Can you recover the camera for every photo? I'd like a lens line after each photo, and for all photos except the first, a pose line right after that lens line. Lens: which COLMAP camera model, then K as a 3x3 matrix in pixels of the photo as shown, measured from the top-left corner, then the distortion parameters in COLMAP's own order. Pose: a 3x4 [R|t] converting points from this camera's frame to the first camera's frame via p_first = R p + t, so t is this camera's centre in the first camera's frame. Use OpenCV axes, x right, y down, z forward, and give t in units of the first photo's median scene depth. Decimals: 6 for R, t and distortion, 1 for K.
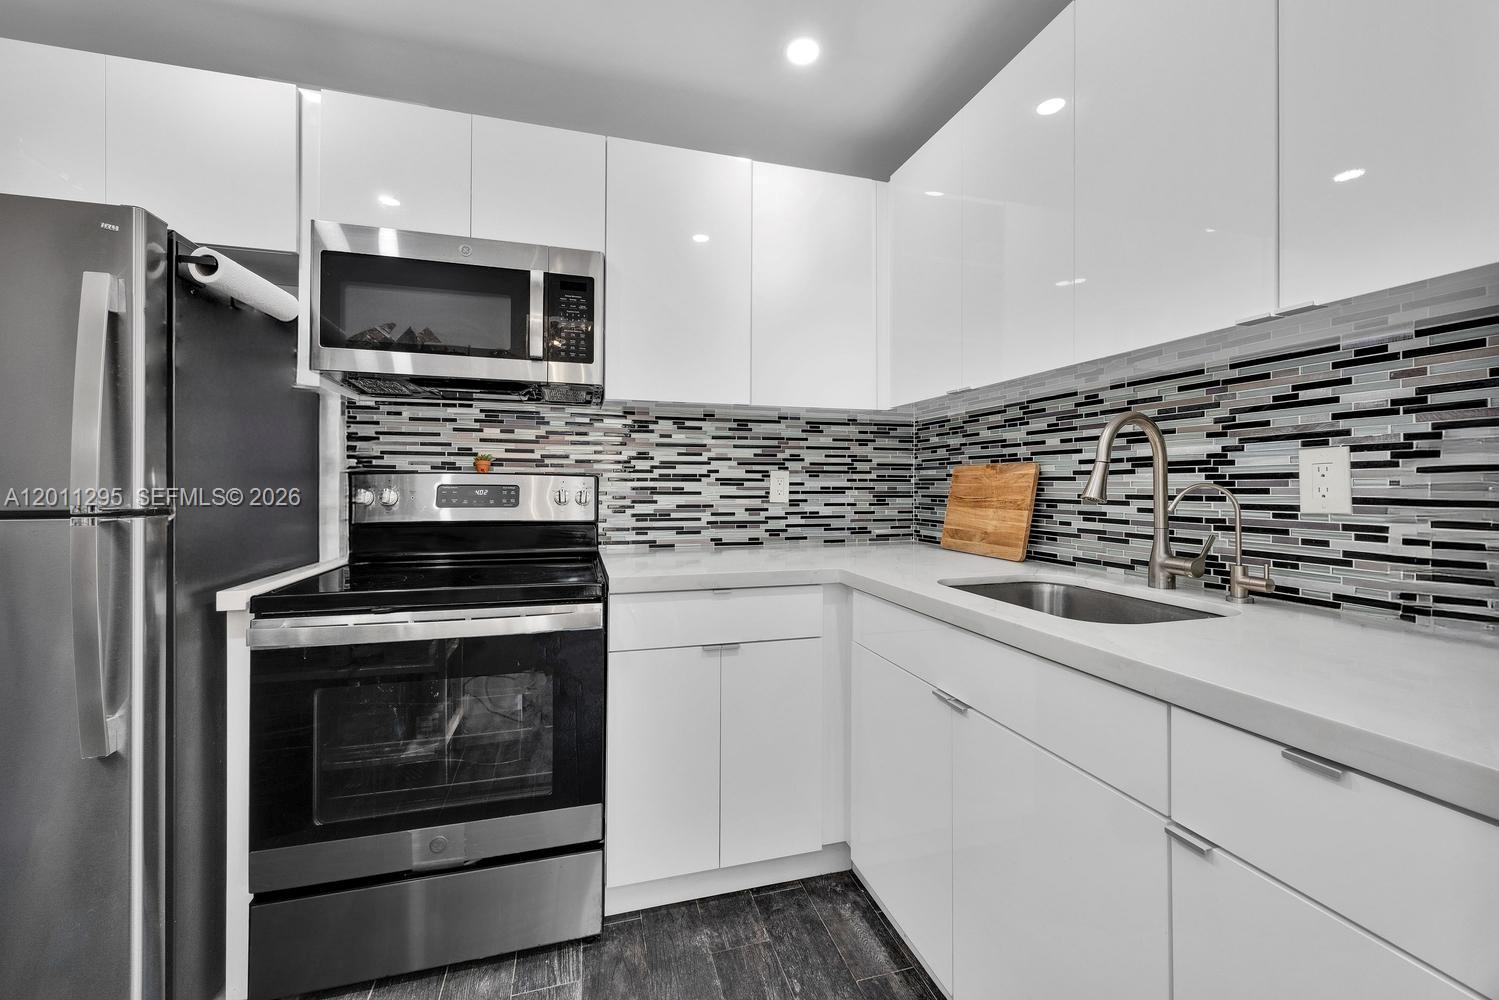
lens RADIAL K [[585.2, 0, 742.4], [0, 585.2, 482.9], [0, 0, 1]] dist [-0.001287, -0.000060]
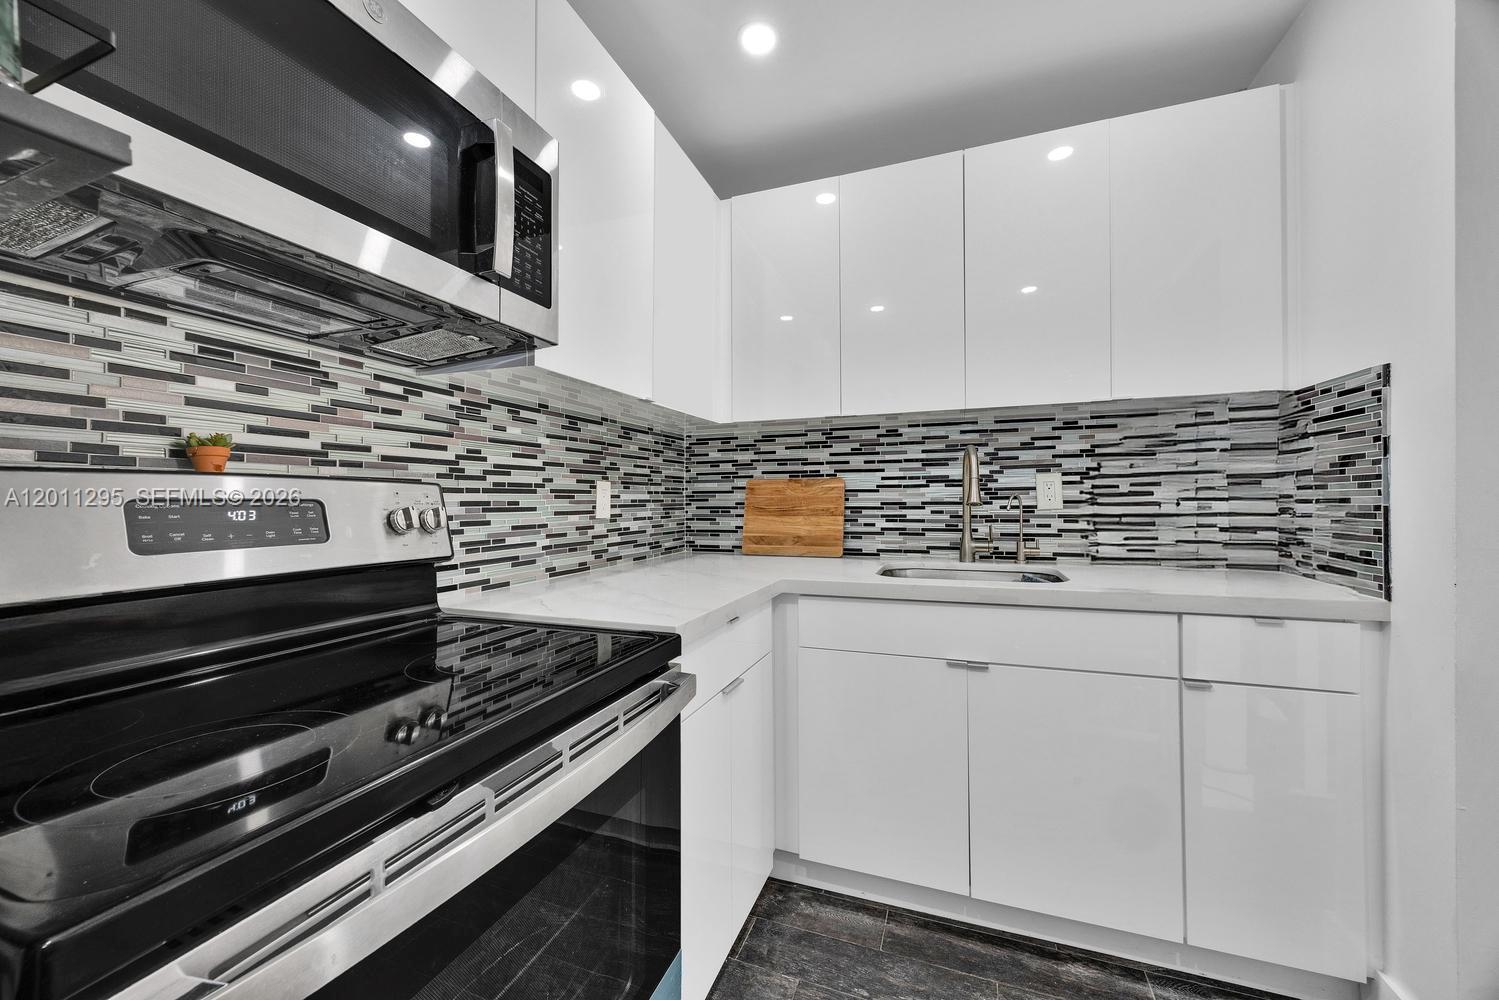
lens RADIAL K [[567.0, 0, 749.5], [0, 567.0, 500.0], [0, 0, 1]] dist [0.000507, 0.000016]
pose [[0.594738, -0.008357, 0.803876, -0.542575], [0.006541, 0.999963, 0.005556, 0.004127], [-0.803893, 0.001954, 0.594771, 0.387889]]
